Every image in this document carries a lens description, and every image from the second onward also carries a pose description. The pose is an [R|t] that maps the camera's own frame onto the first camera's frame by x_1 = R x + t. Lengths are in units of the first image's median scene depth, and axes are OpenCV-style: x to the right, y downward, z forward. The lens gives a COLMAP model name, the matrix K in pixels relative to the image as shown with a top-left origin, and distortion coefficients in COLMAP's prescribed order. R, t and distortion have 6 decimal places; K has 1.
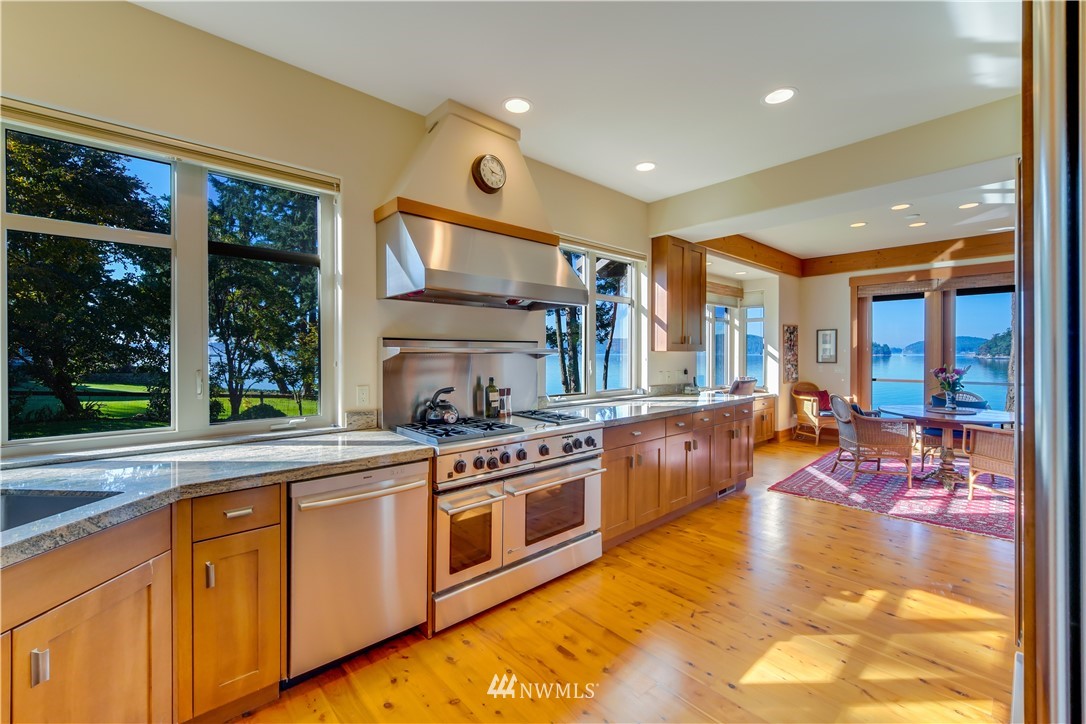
lens RADIAL K [[442.8, 0, 539.9], [0, 442.8, 364.1], [0, 0, 1]] dist [0.000134, 0.000452]
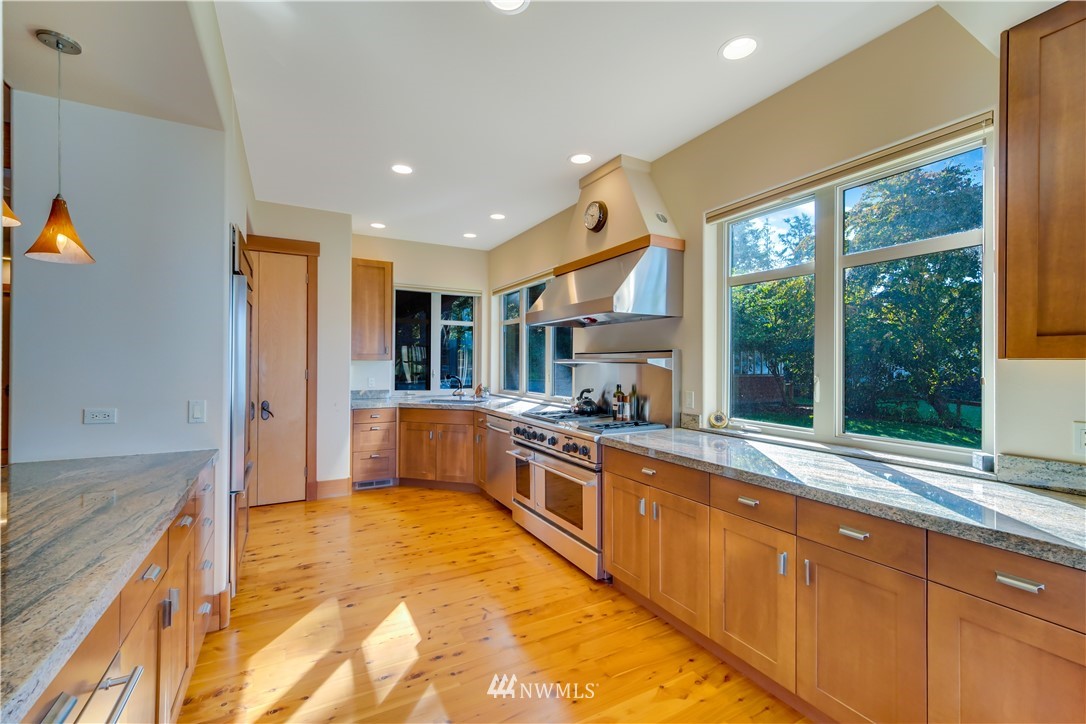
lens RADIAL K [[449.8, 0, 544.4], [0, 449.8, 378.2], [0, 0, 1]] dist [0.000003, 0.000004]
pose [[-0.208676, 0.029791, -0.977531, 1.196842], [-0.033372, 0.998737, 0.037561, -0.026361], [0.977415, 0.040460, -0.207418, 1.189219]]
